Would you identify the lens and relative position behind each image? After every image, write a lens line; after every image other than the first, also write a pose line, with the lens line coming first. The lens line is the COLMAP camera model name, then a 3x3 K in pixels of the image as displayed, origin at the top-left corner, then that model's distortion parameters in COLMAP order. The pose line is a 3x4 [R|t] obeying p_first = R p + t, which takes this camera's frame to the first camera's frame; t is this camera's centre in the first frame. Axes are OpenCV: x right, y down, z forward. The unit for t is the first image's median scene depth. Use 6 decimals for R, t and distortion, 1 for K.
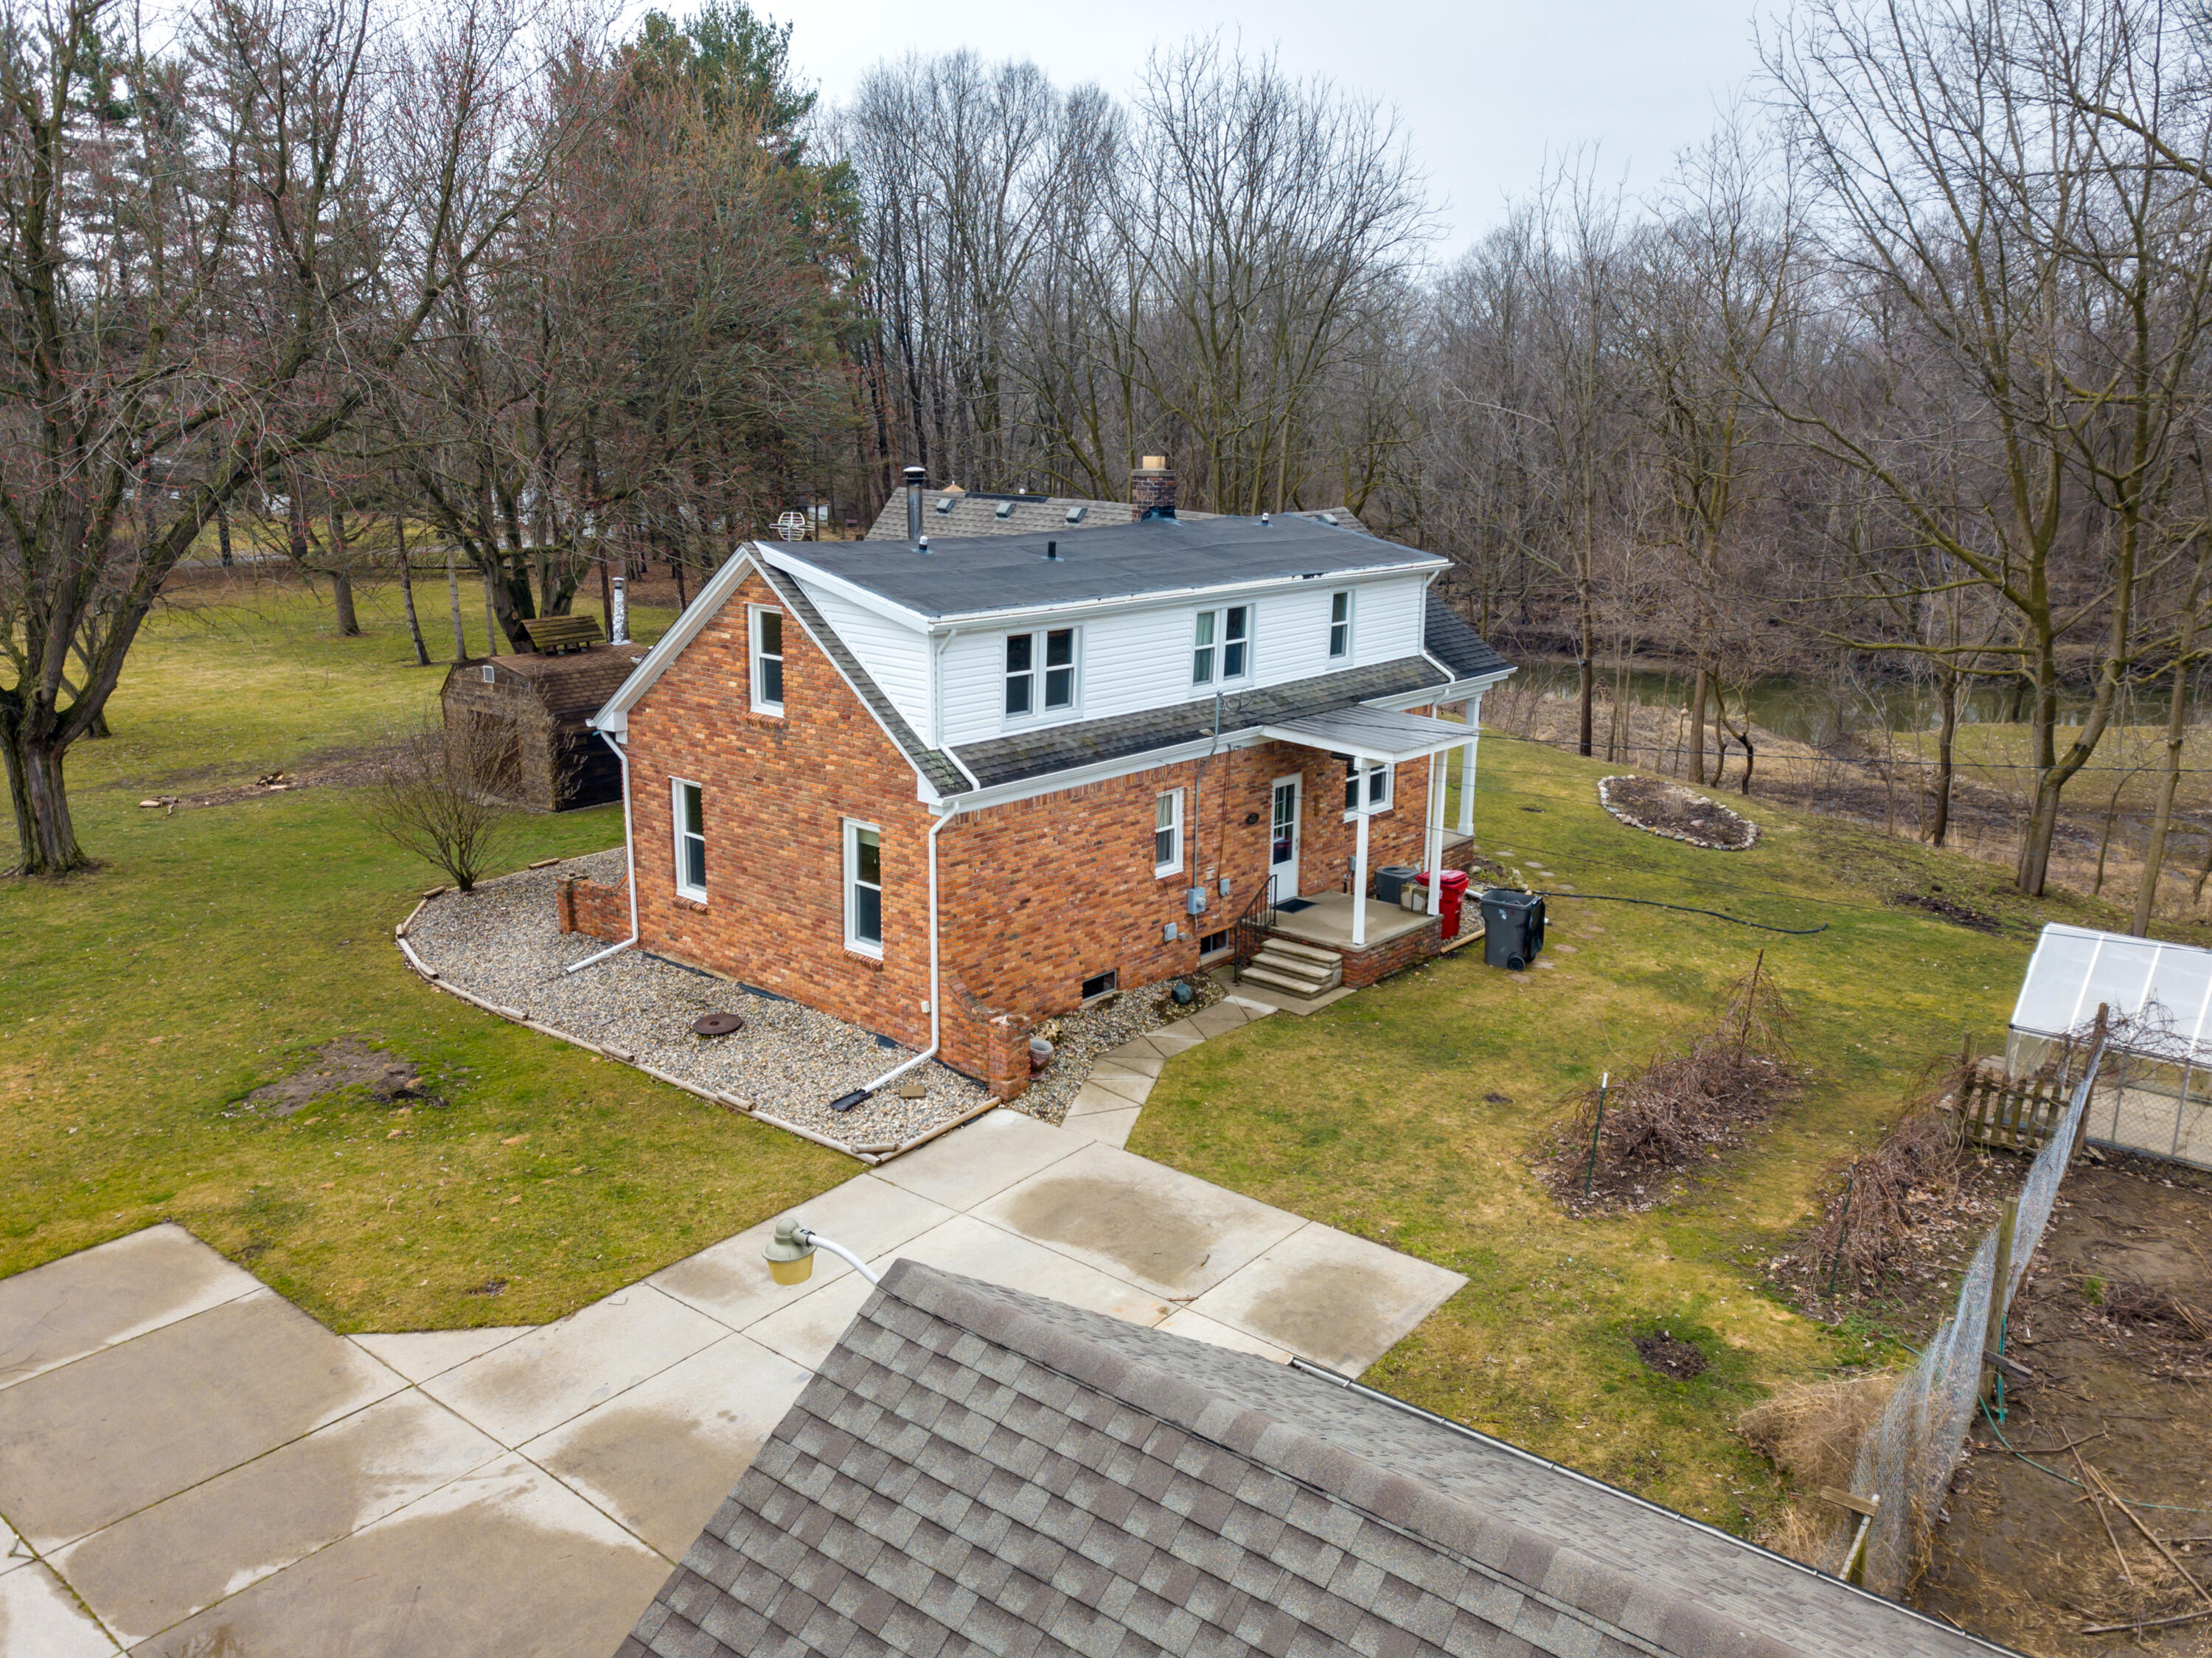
lens RADIAL K [[1500.4, 0, 1110.5], [0, 1500.4, 823.6], [0, 0, 1]] dist [0.028877, -0.006512]
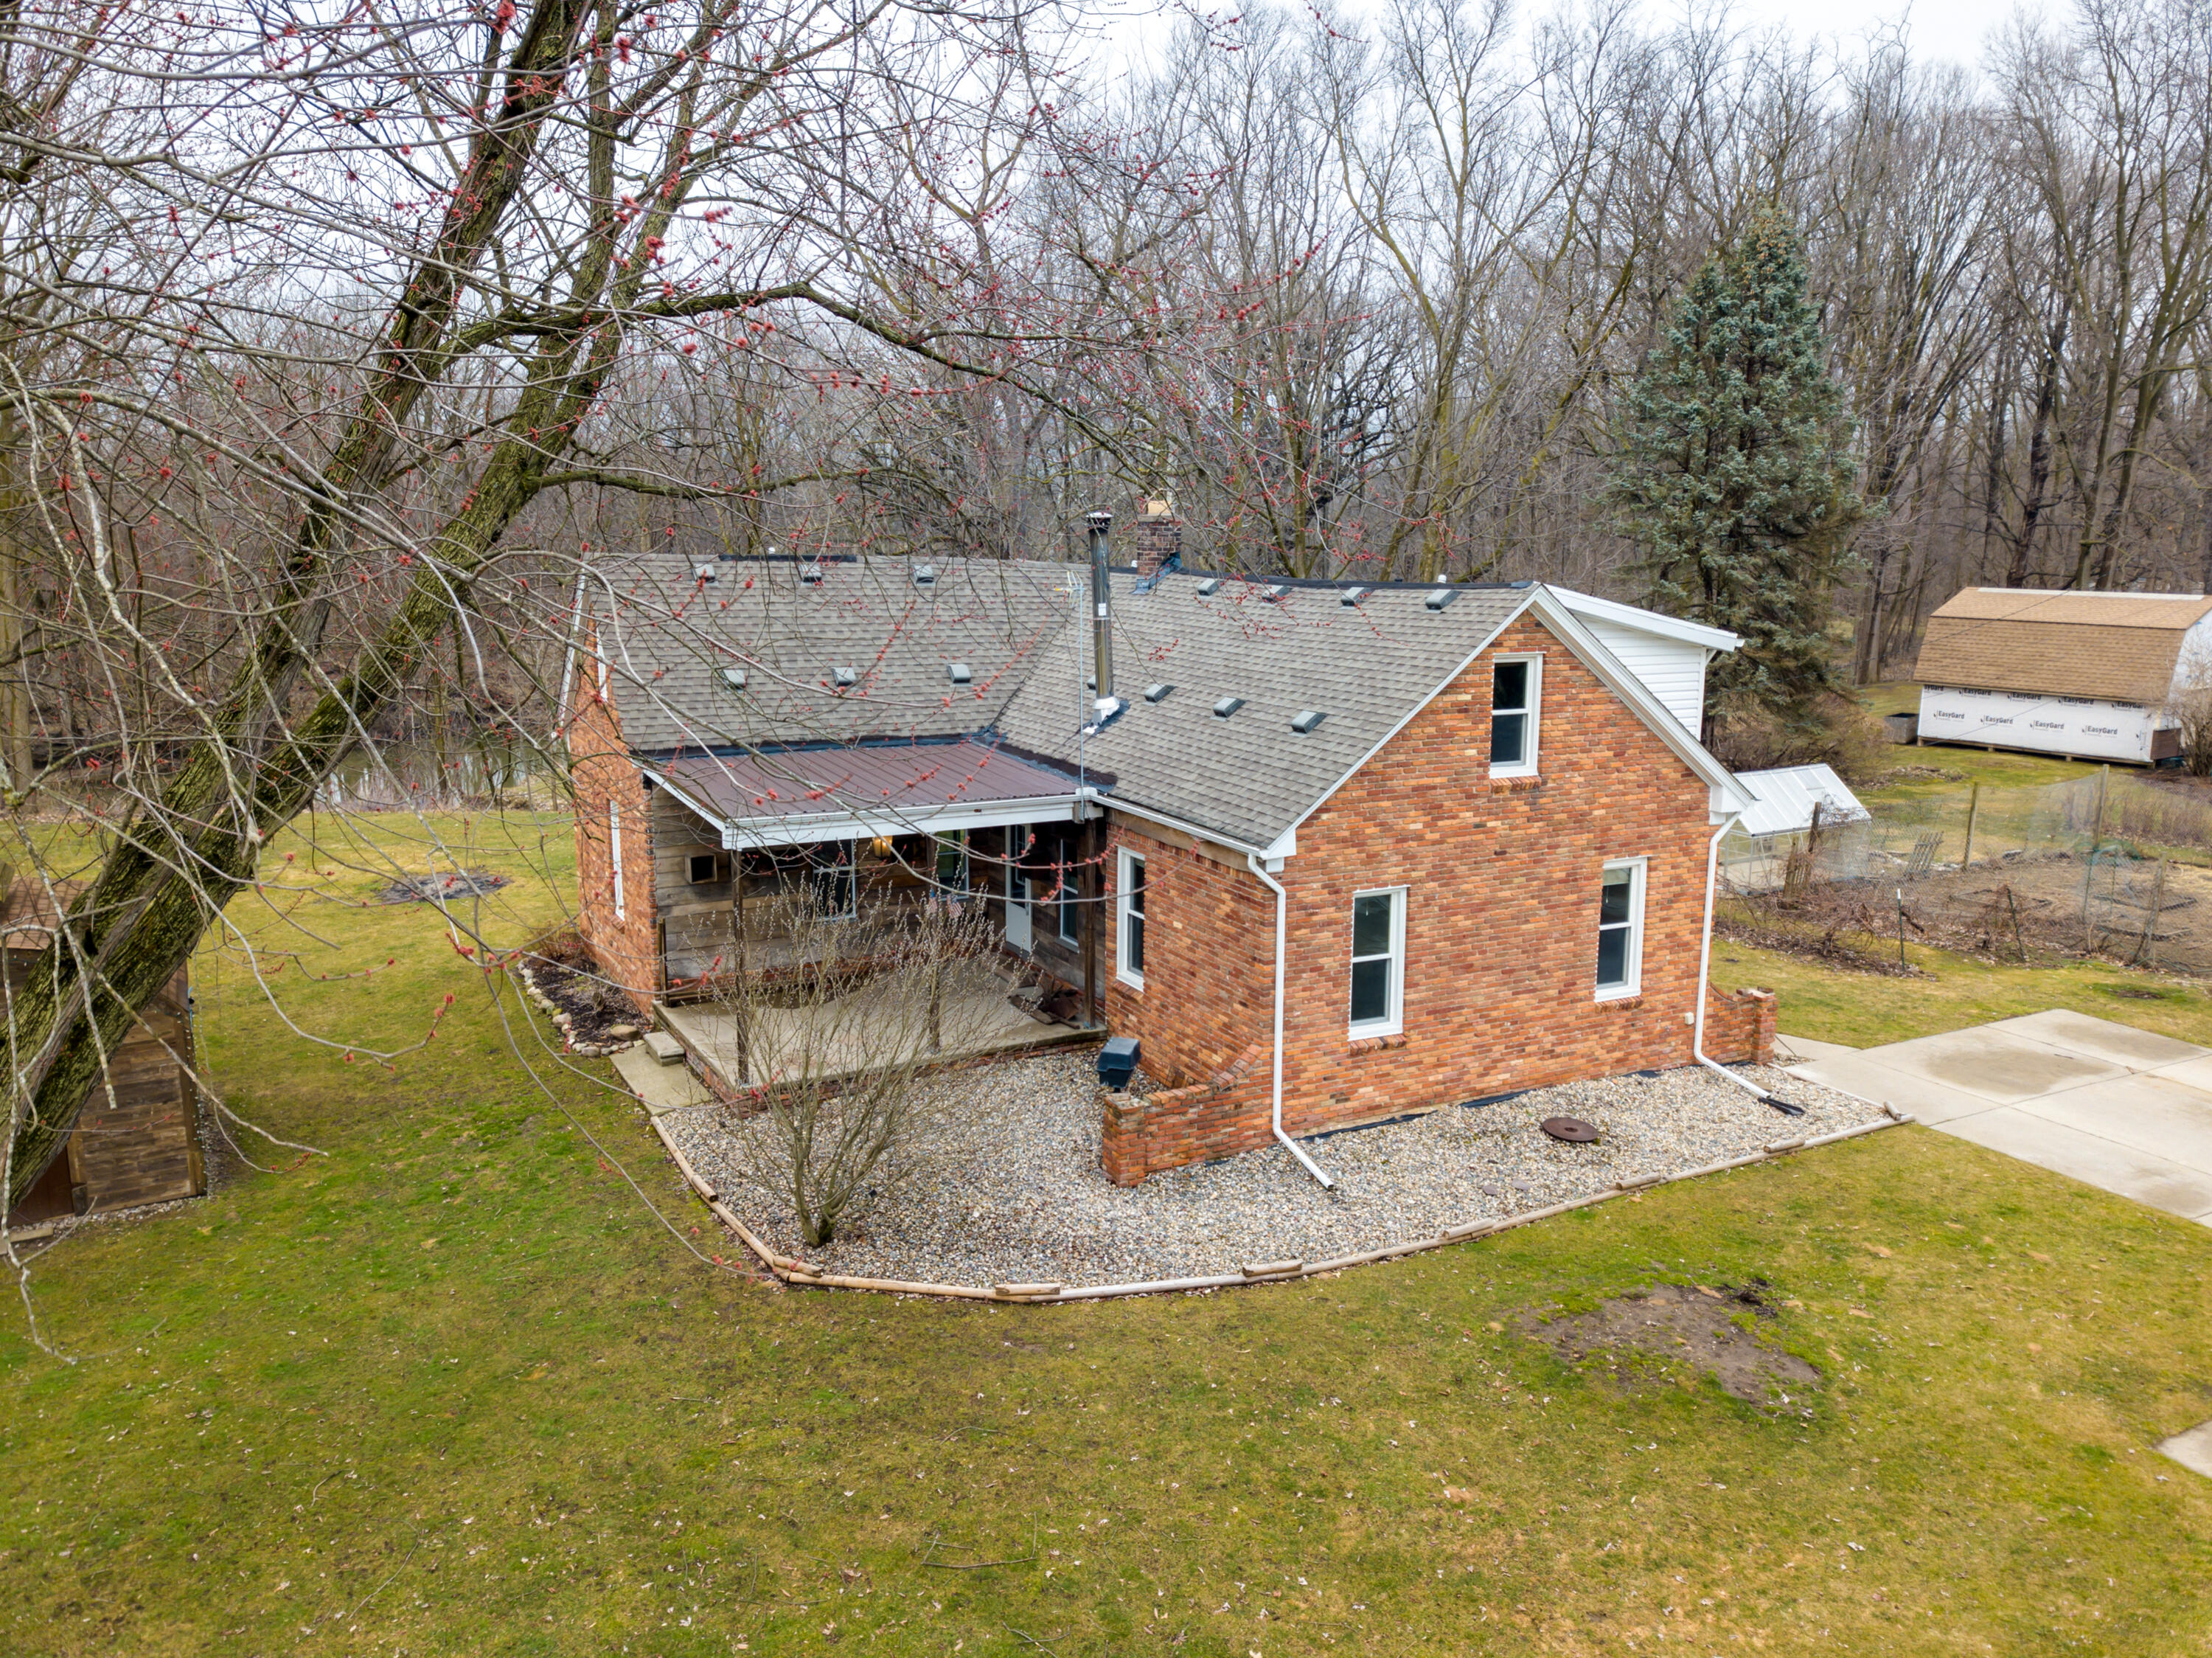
lens RADIAL K [[1500.4, 0, 1112.1], [0, 1500.4, 832.4], [0, 0, 1]] dist [0.028877, -0.006512]
pose [[0.439161, -0.186759, 0.878783, -1.149027], [0.227163, 0.969453, 0.092506, -0.181419], [-0.869215, 0.159002, 0.468170, 0.816221]]
